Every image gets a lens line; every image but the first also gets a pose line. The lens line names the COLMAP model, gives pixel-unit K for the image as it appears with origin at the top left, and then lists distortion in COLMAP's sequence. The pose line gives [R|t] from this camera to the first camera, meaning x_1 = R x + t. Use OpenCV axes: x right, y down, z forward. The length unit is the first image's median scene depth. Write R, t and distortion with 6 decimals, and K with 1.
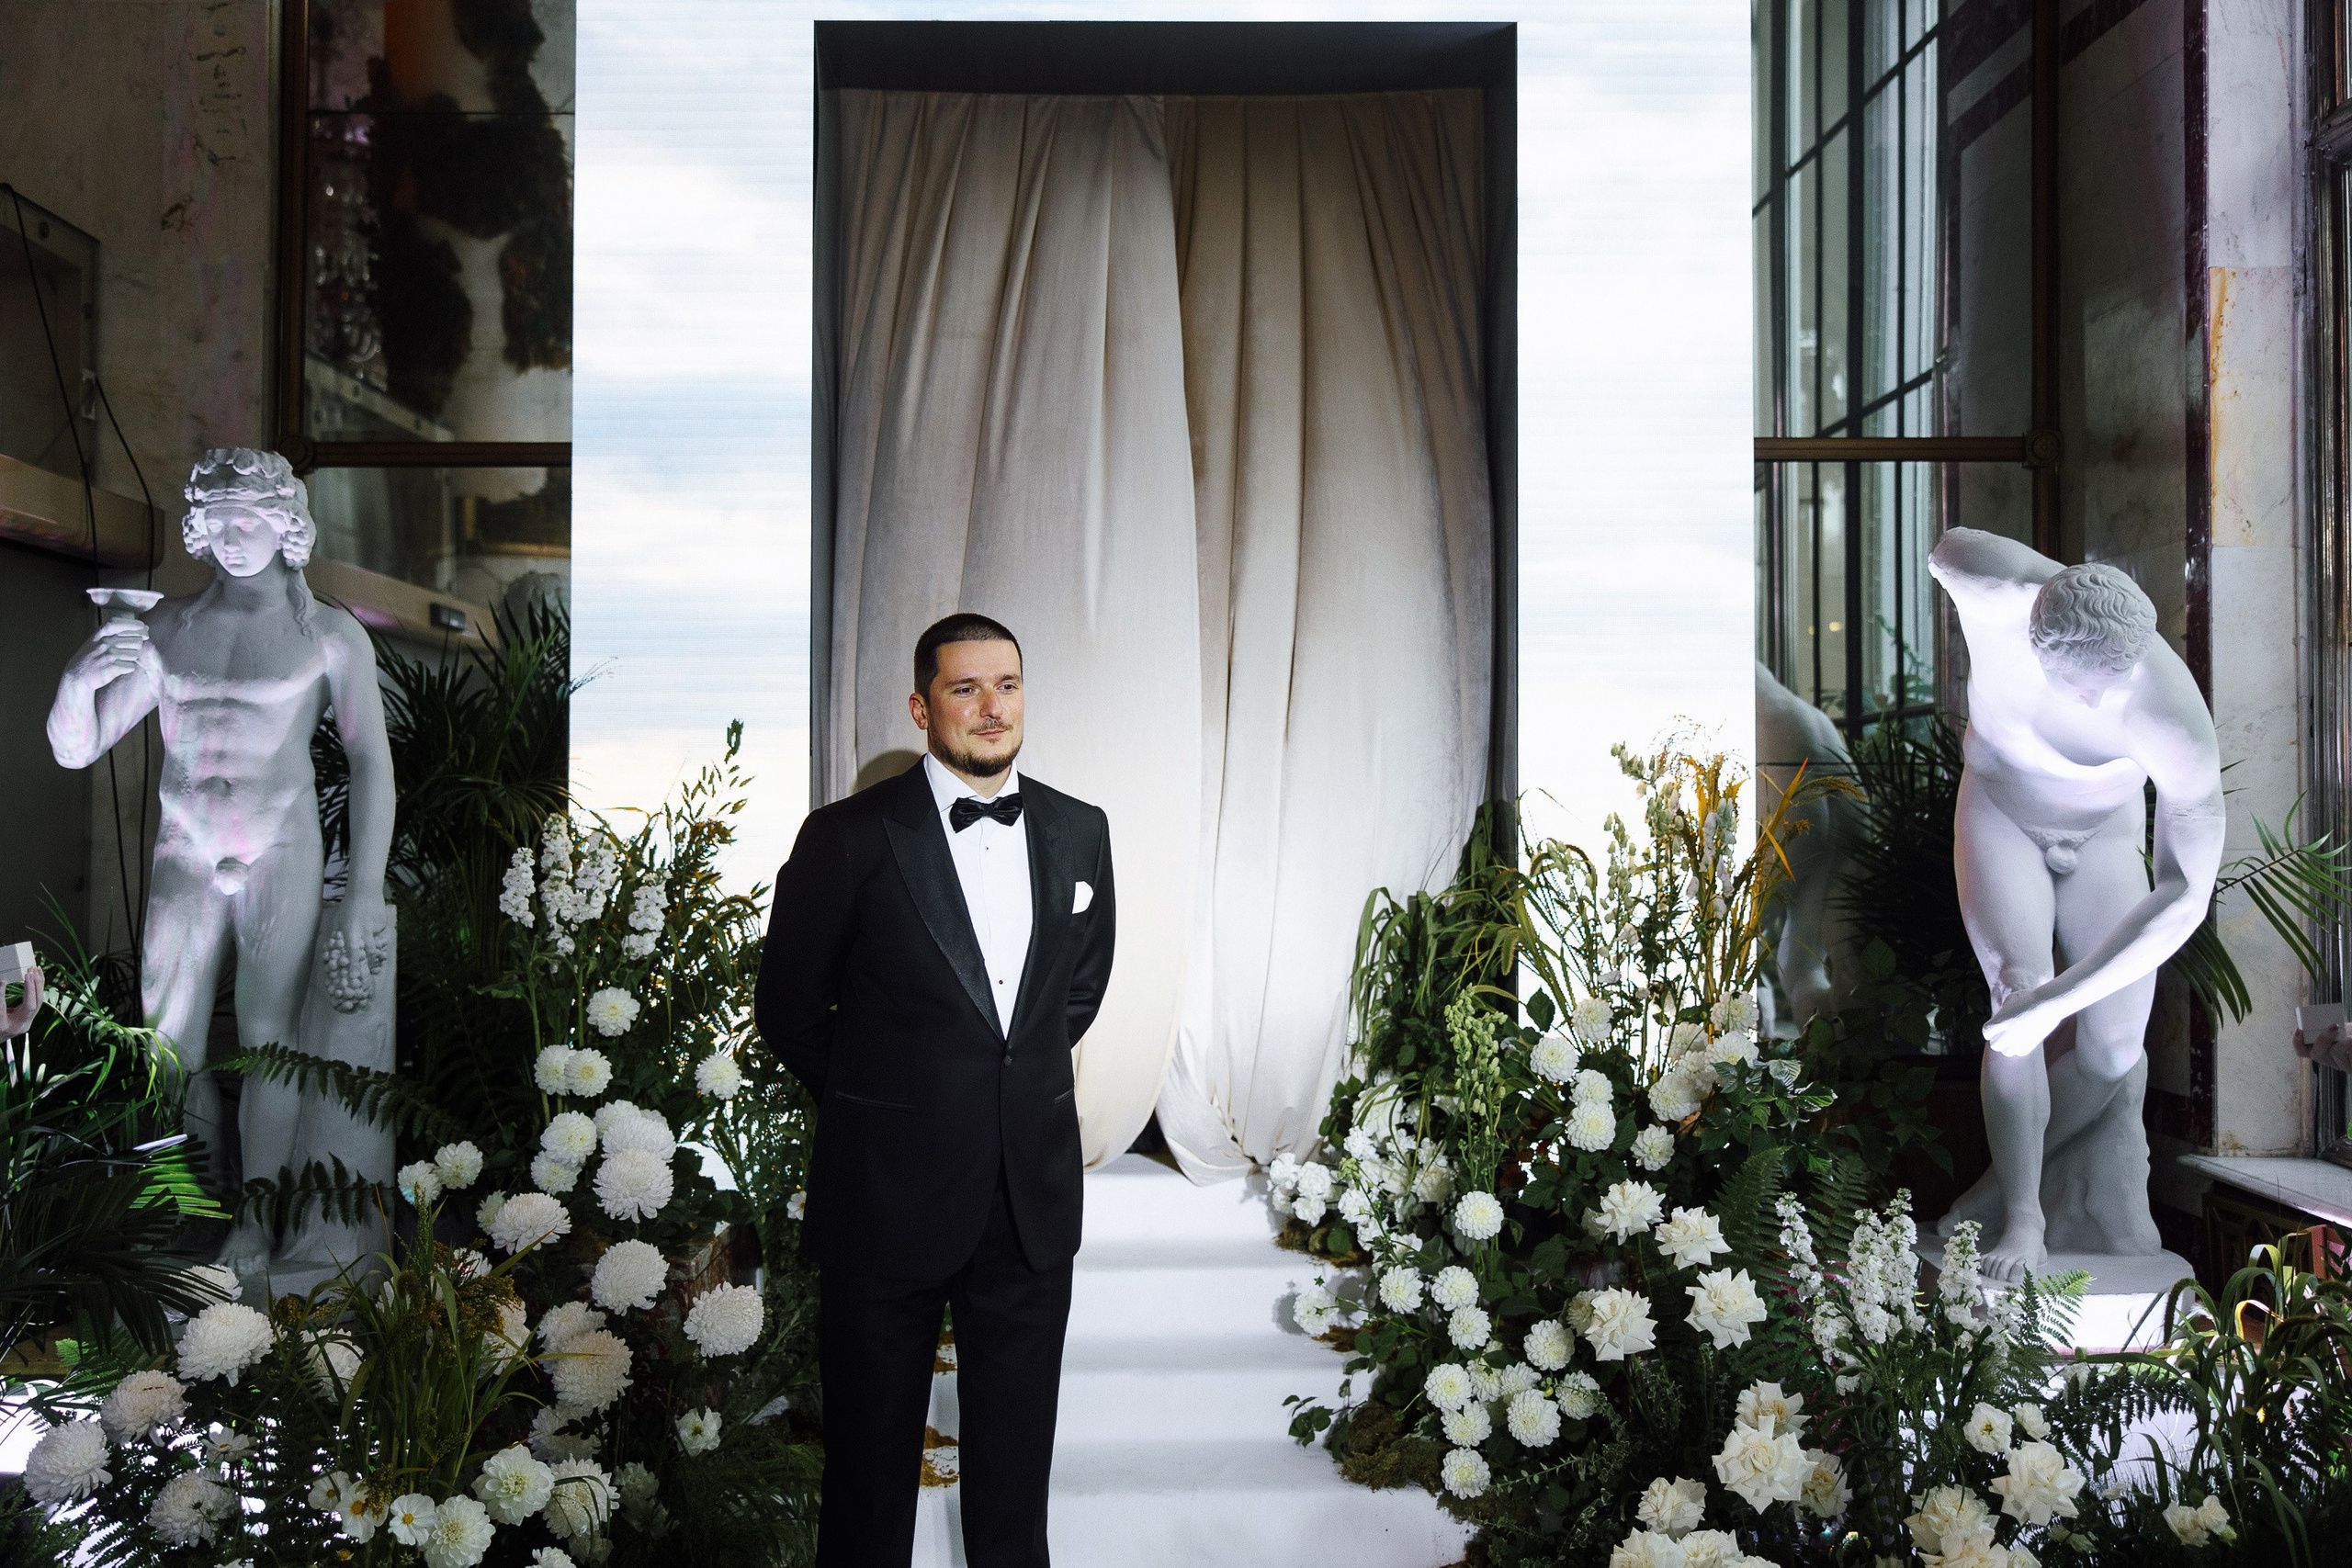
lens RADIAL K [[2384.6, 0, 1175.0], [0, 2384.6, 757.4], [0, 0, 1]] dist [0.012708, -0.010737]
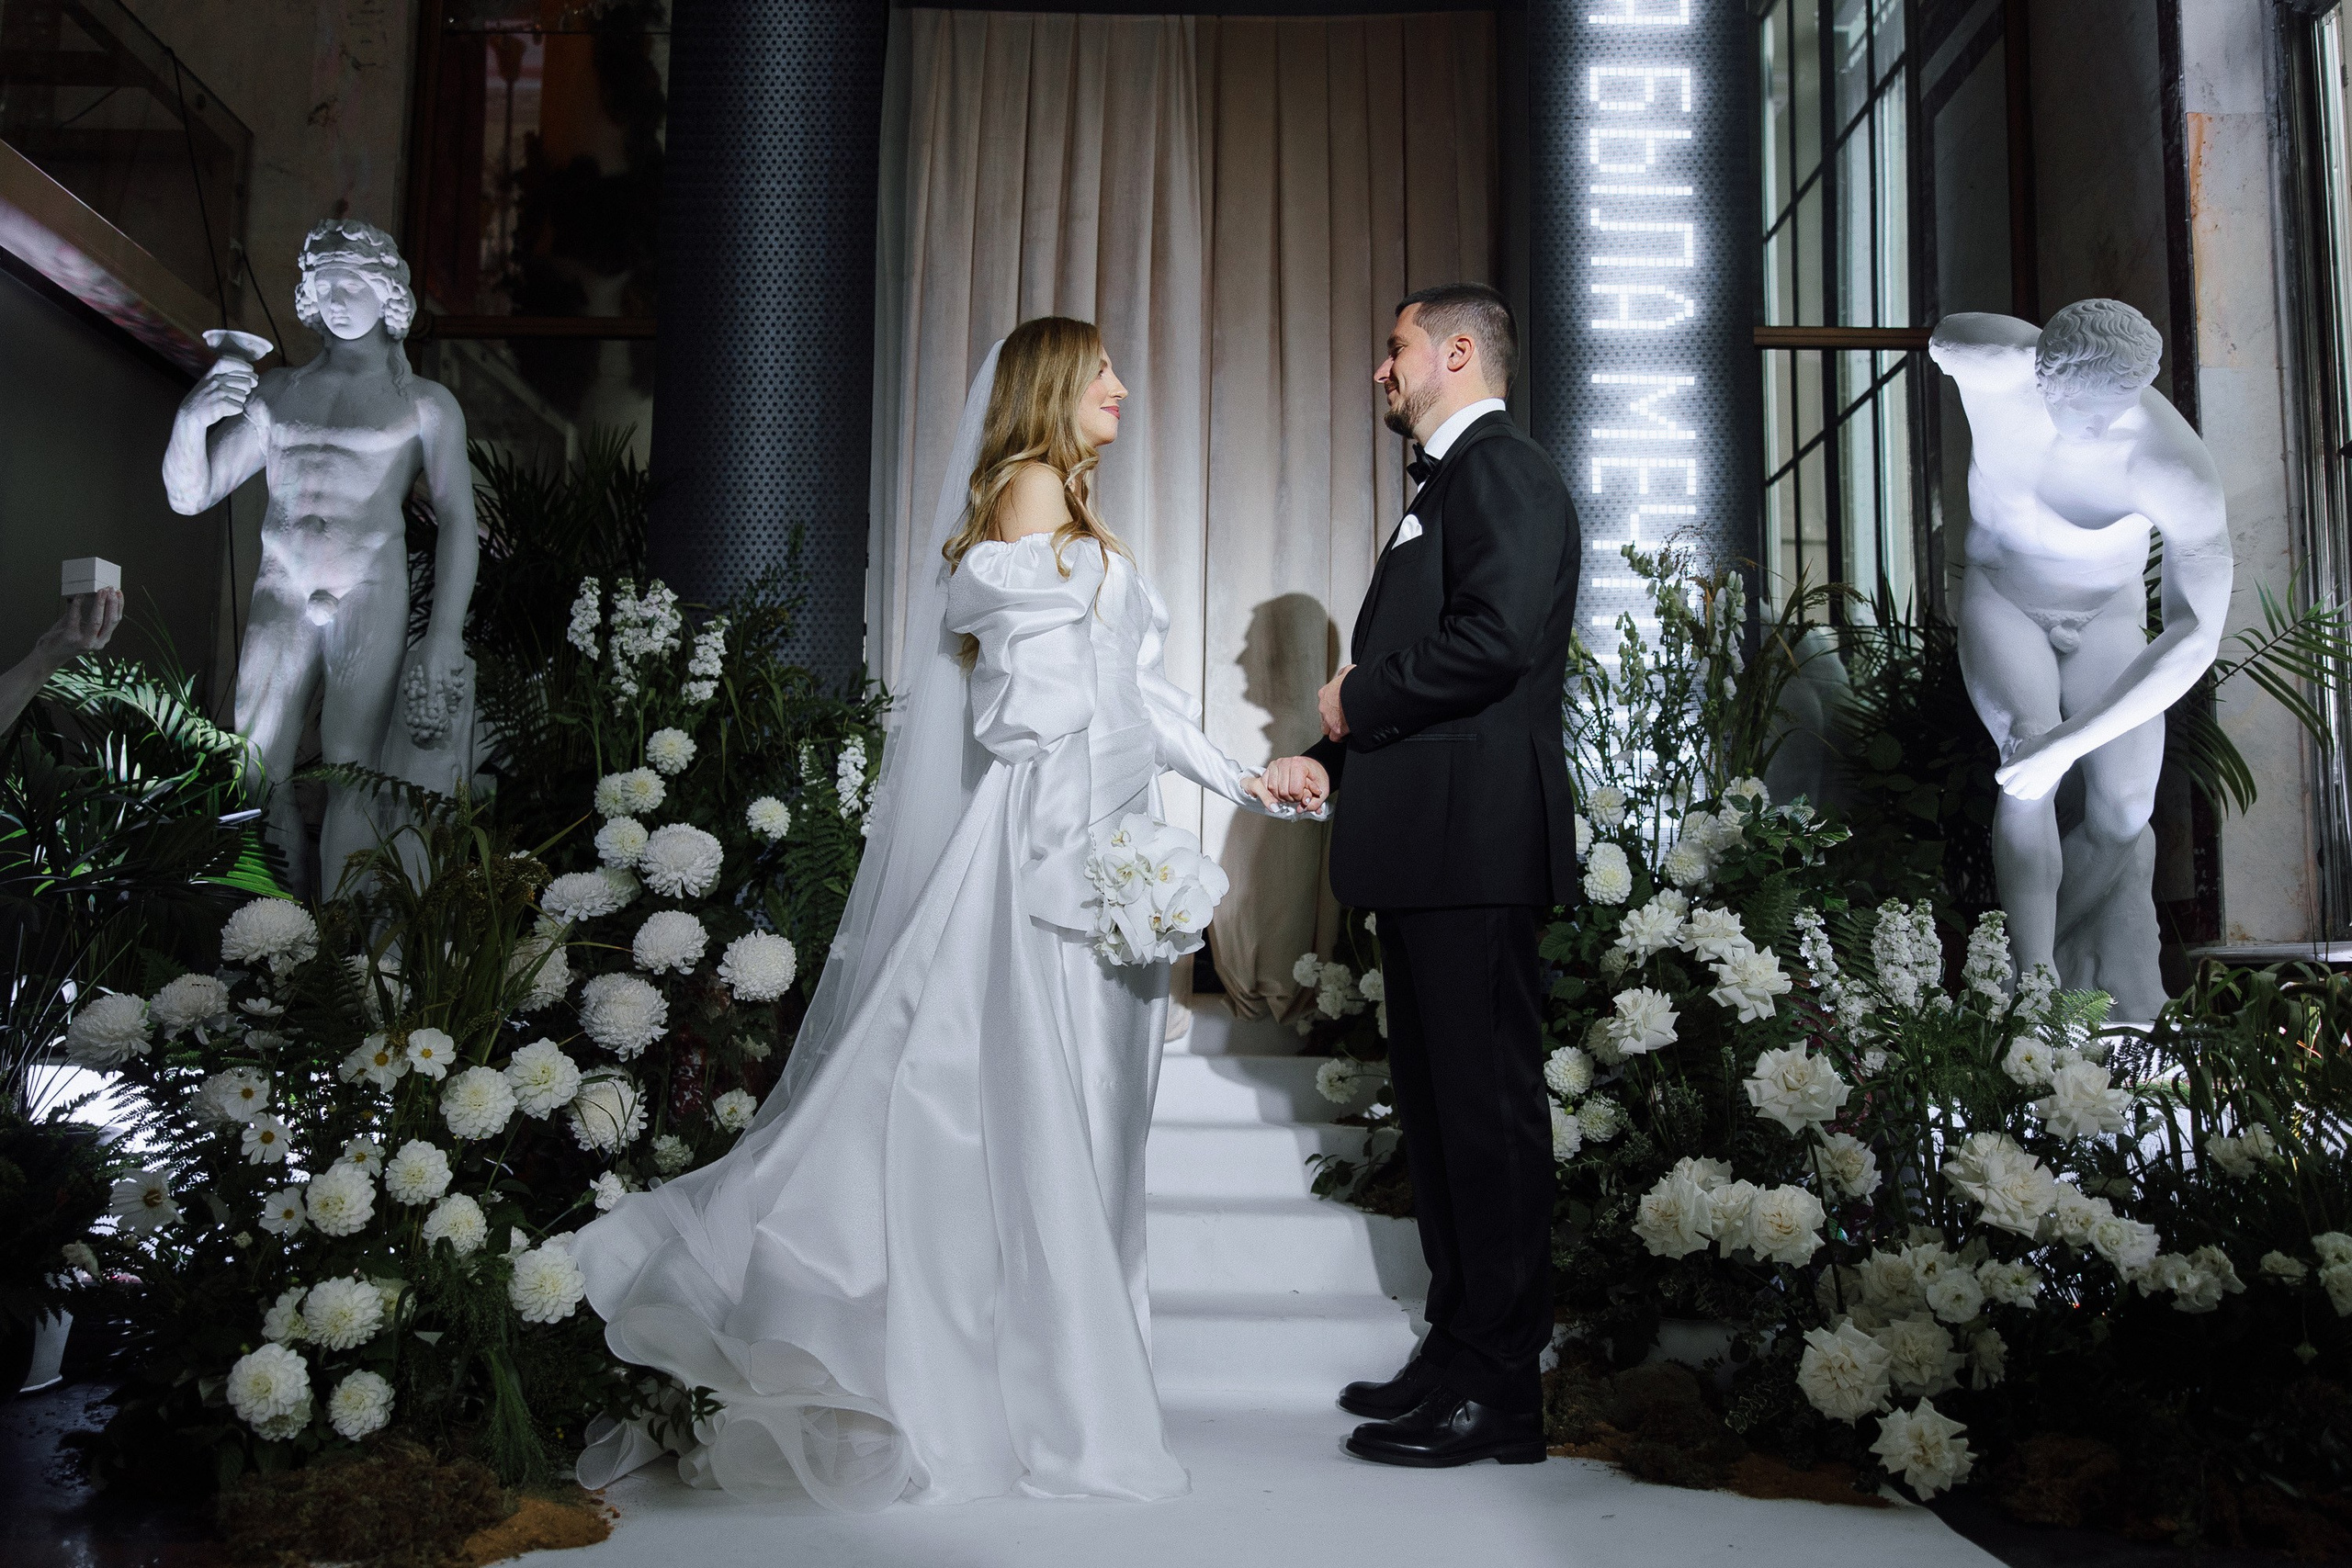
lens RADIAL K [[2065.5, 0, 1111.7], [0, 2065.5, 791.7], [0, 0, 1]] dist [0.004146, -0.009105]
pose [[0.998803, 0.016779, -0.045935, 0.001433], [-0.021764, 0.993664, -0.110264, 0.222341], [0.043794, 0.111132, 0.992840, 0.104788]]
